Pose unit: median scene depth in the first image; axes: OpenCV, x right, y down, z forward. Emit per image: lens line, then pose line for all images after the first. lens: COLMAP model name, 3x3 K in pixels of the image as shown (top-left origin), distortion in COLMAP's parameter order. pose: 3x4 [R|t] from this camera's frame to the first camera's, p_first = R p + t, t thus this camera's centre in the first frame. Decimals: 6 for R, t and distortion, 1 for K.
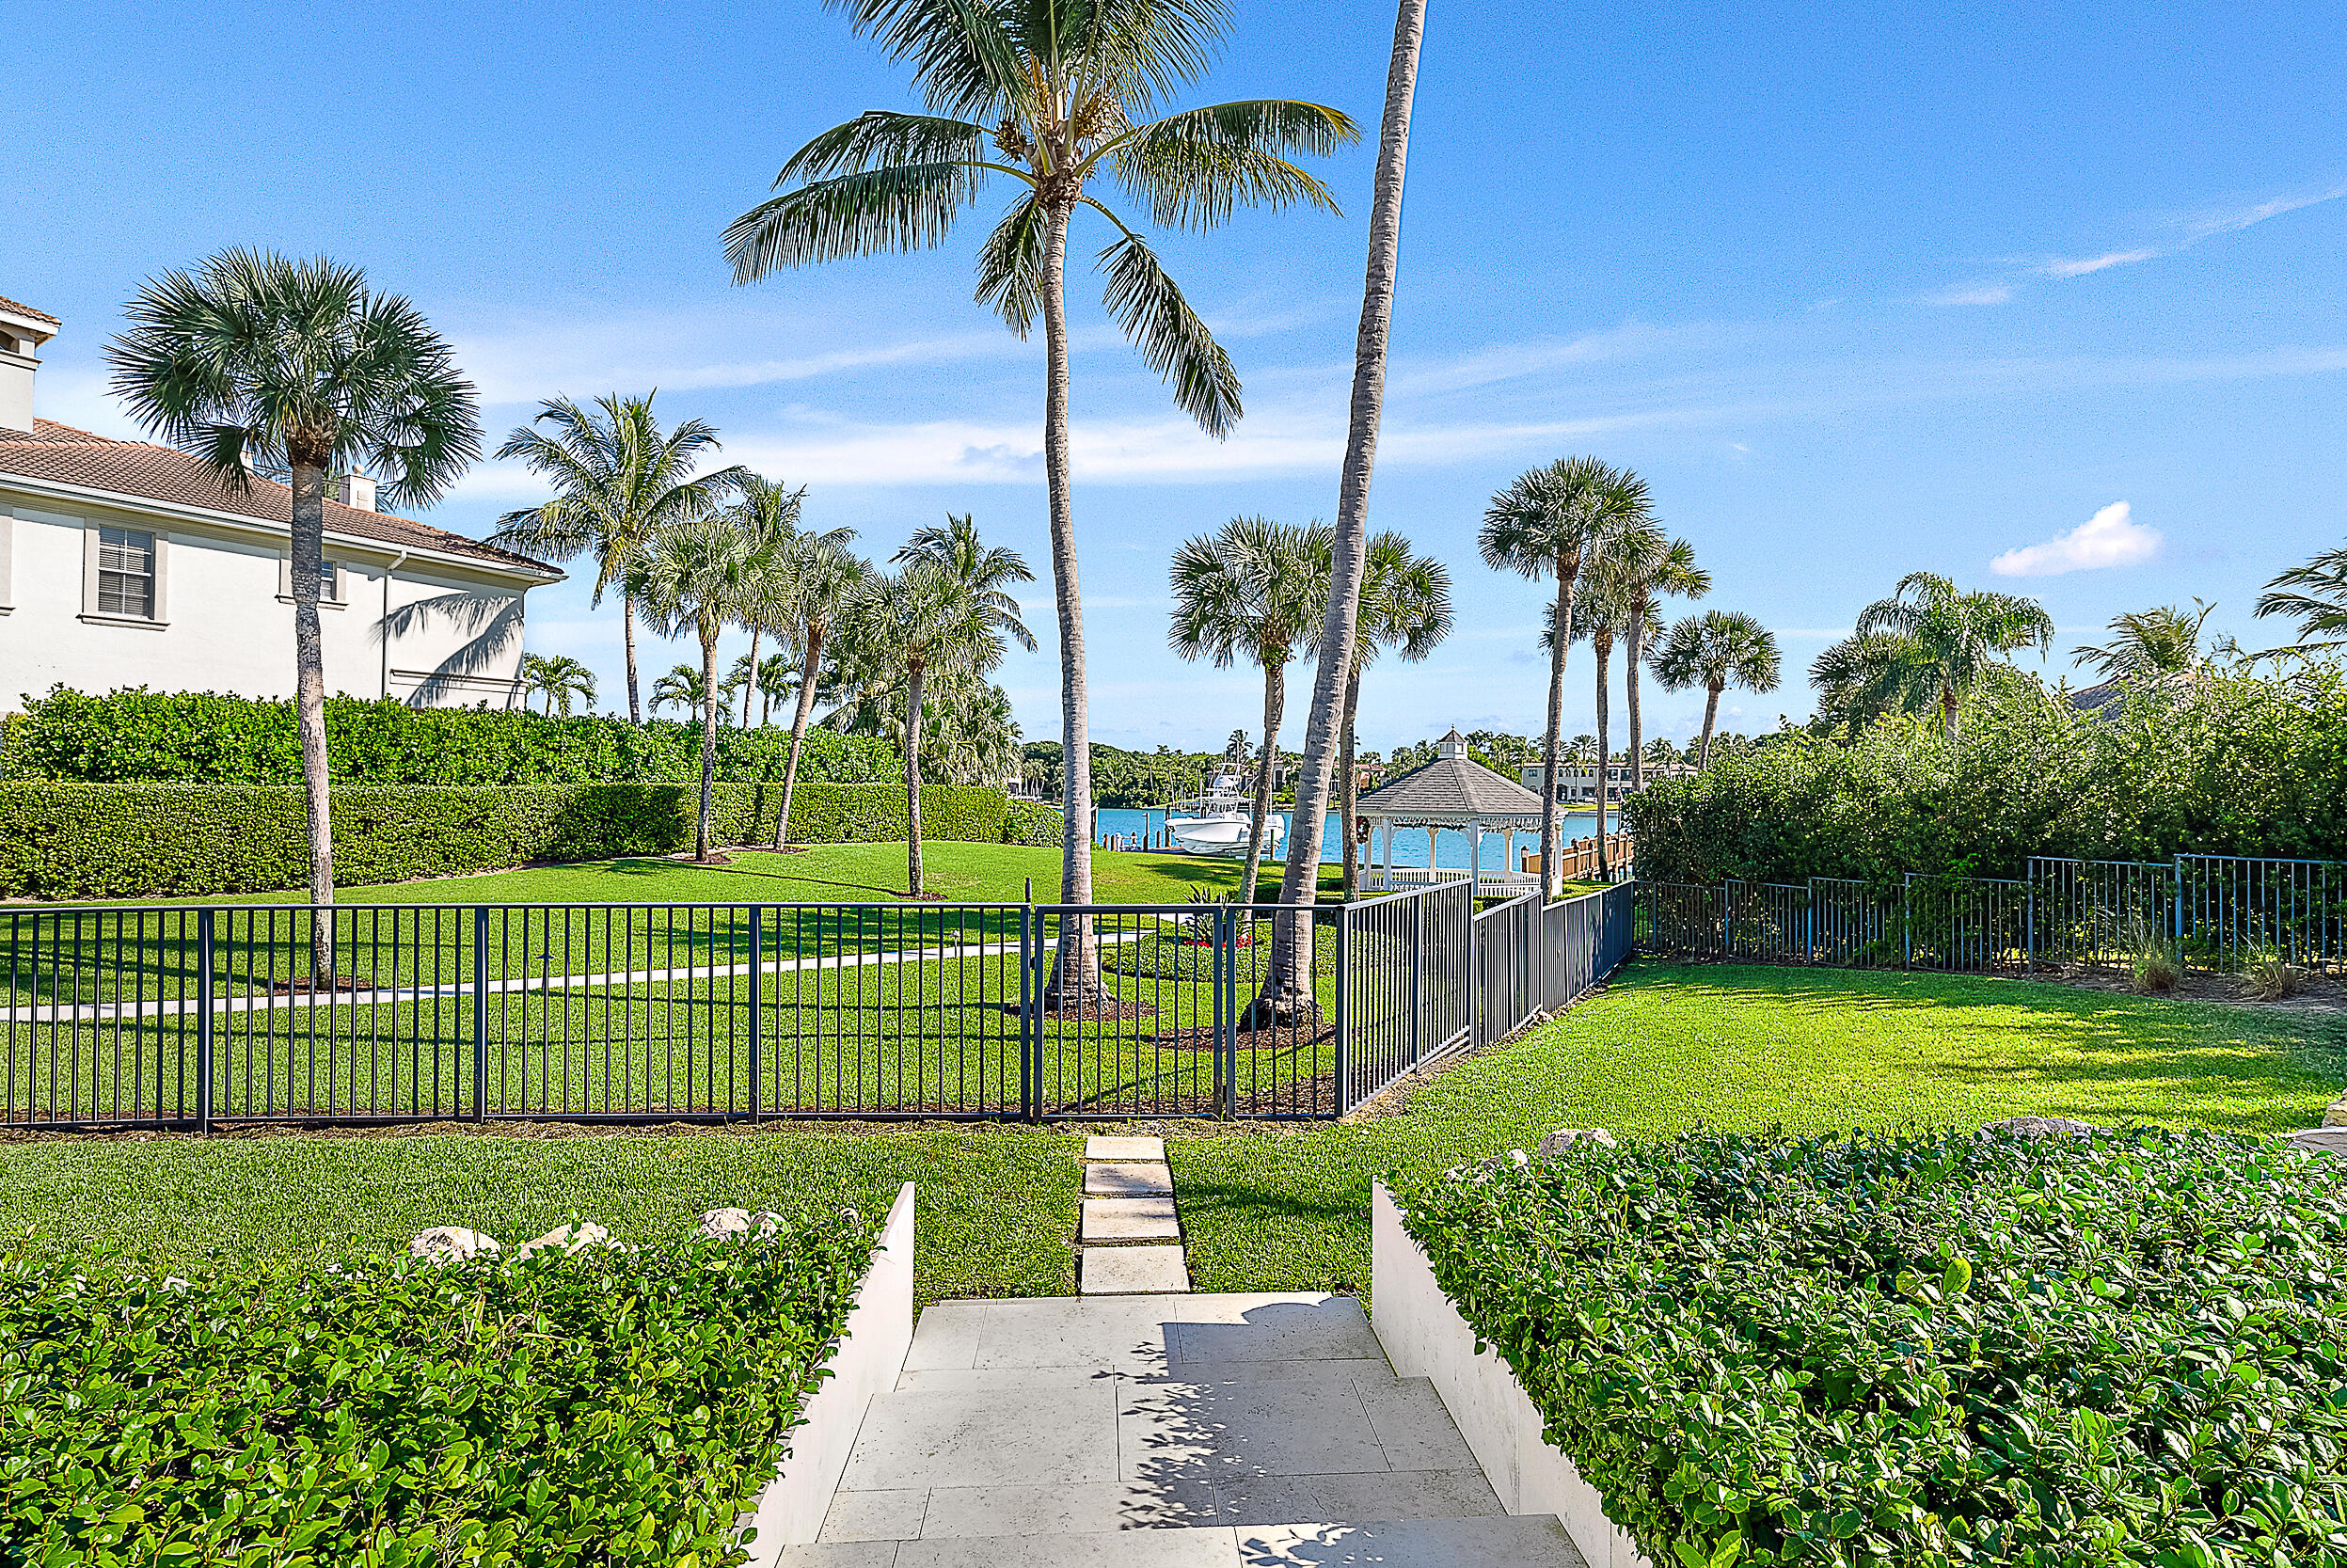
lens RADIAL K [[1115.0, 0, 1158.2], [0, 1115.0, 784.0], [0, 0, 1]] dist [0.003037, -0.001256]
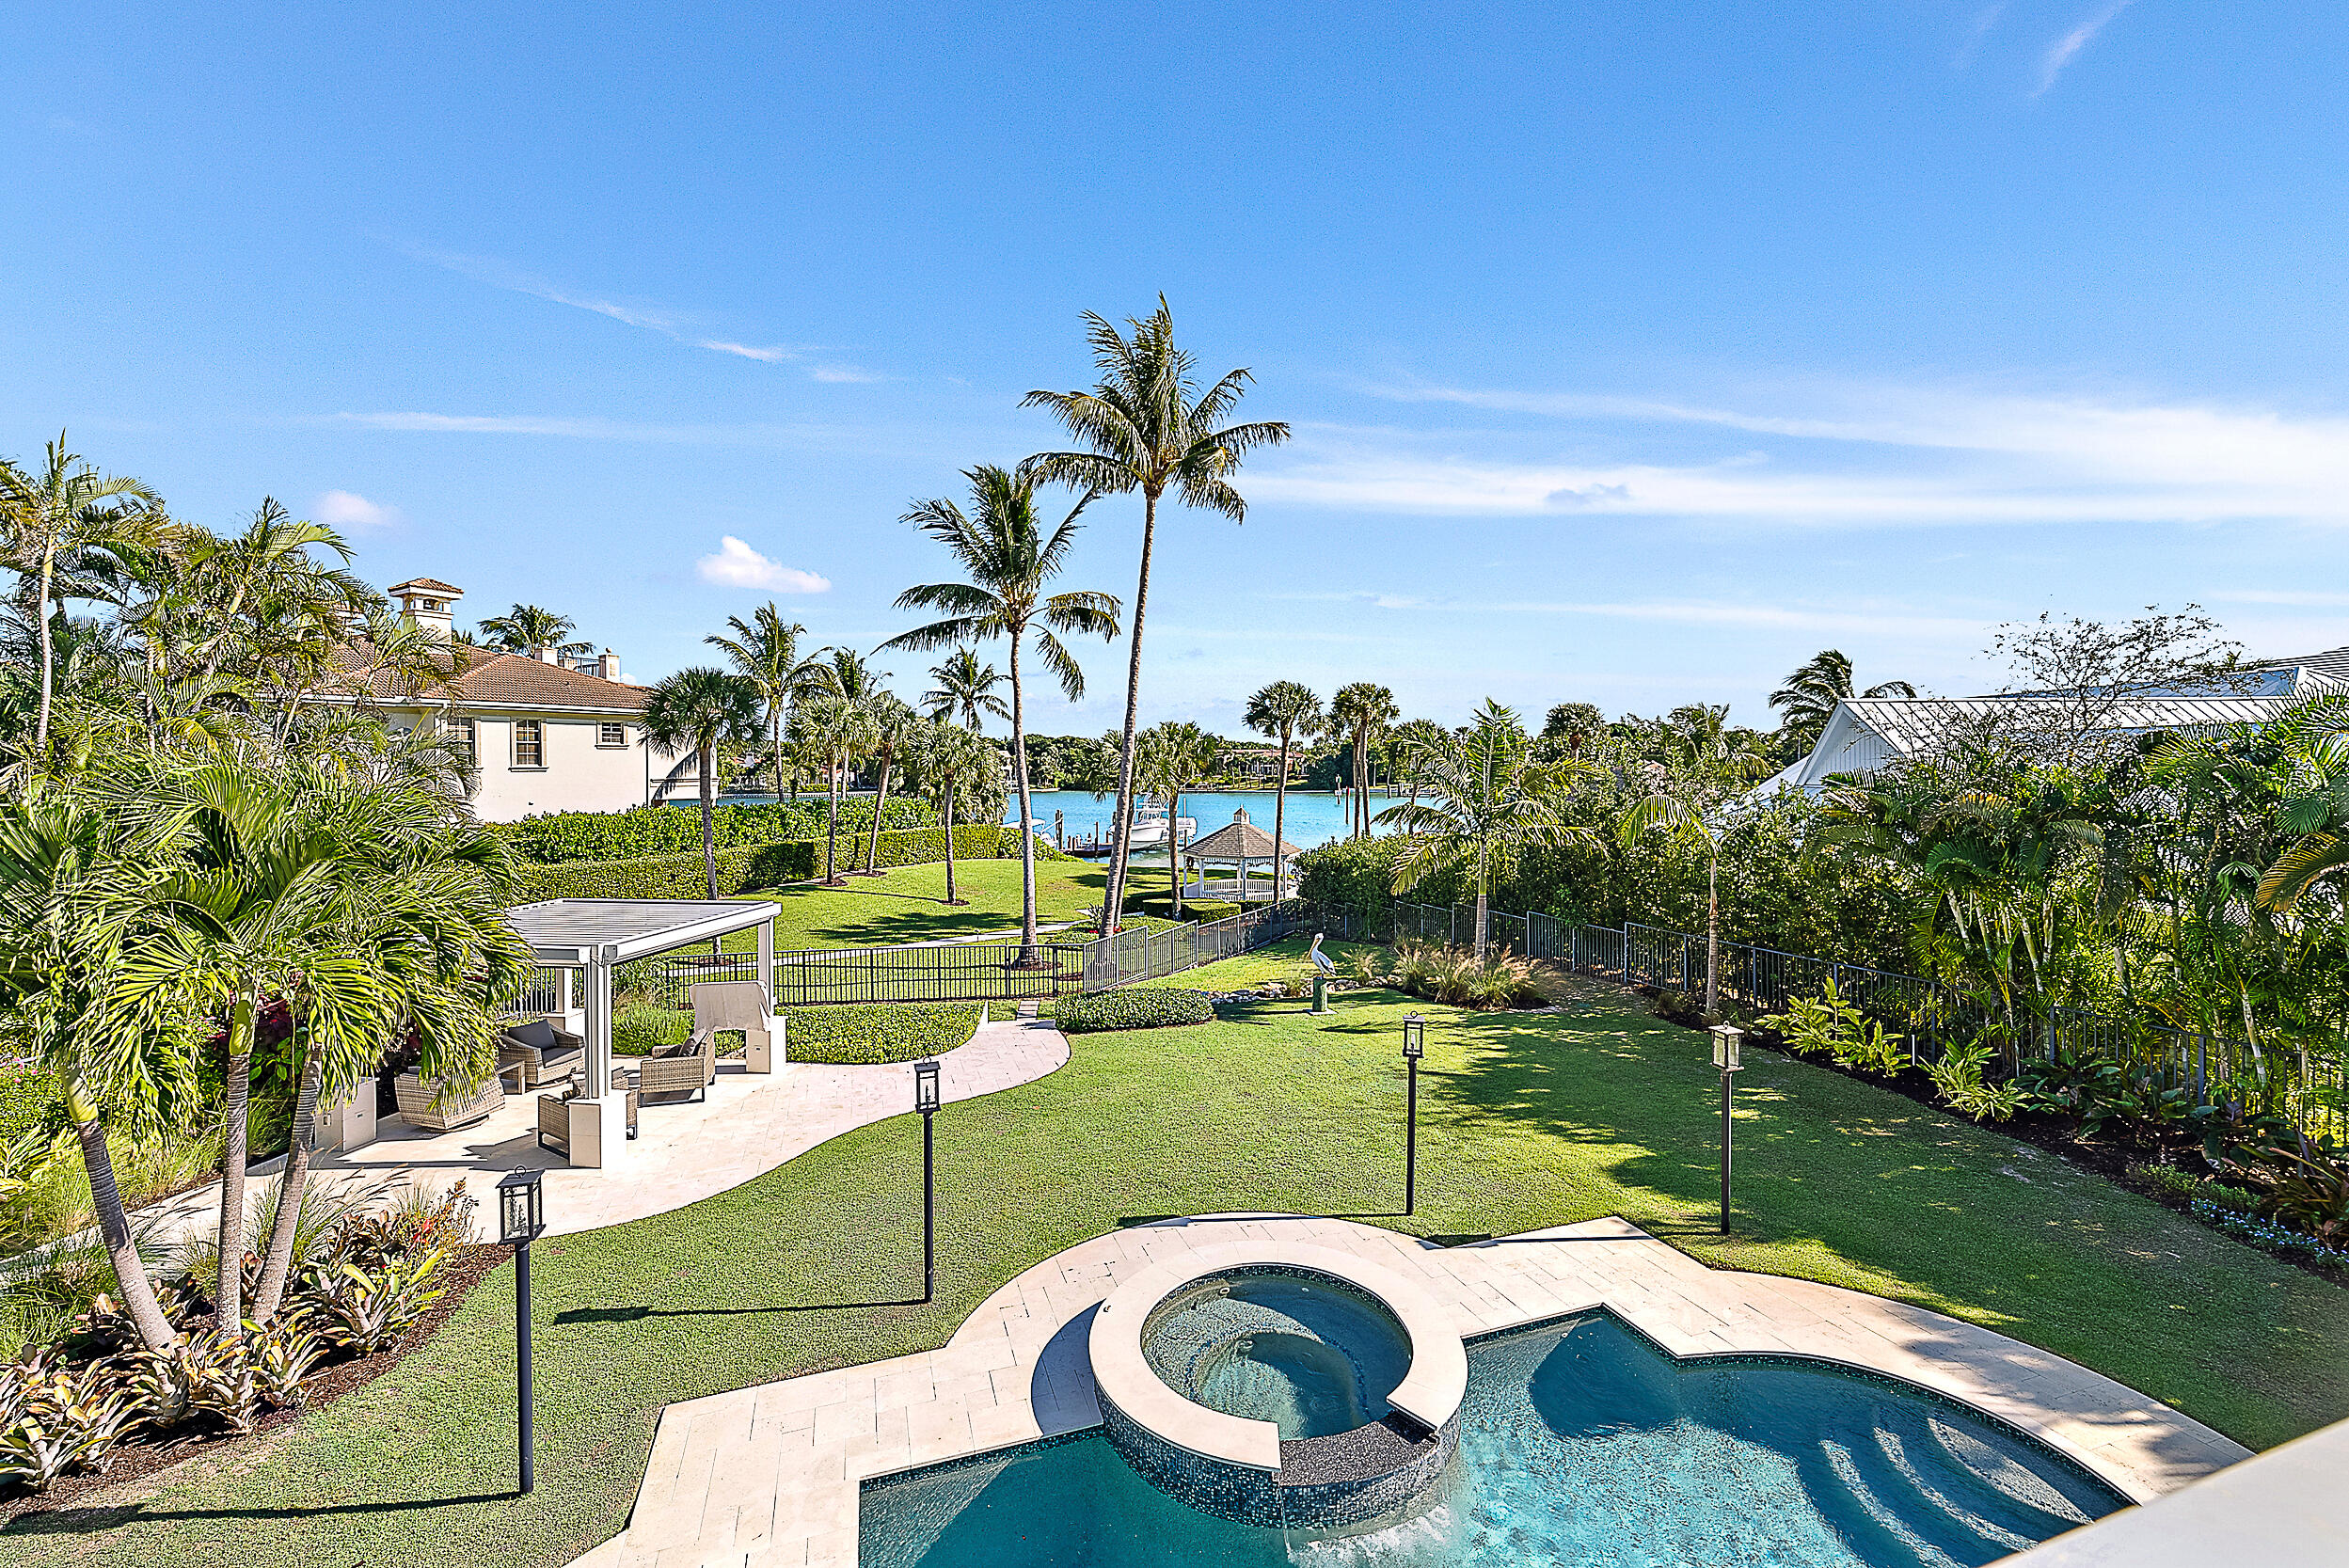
lens RADIAL K [[954.7, 0, 1175.0], [0, 954.7, 774.2], [0, 0, 1]] dist [-0.007580, 0.000380]
pose [[0.998805, -0.014191, 0.046775, 0.081161], [0.013326, 0.999736, 0.018743, -0.135969], [-0.047029, -0.018097, 0.998730, -0.589307]]
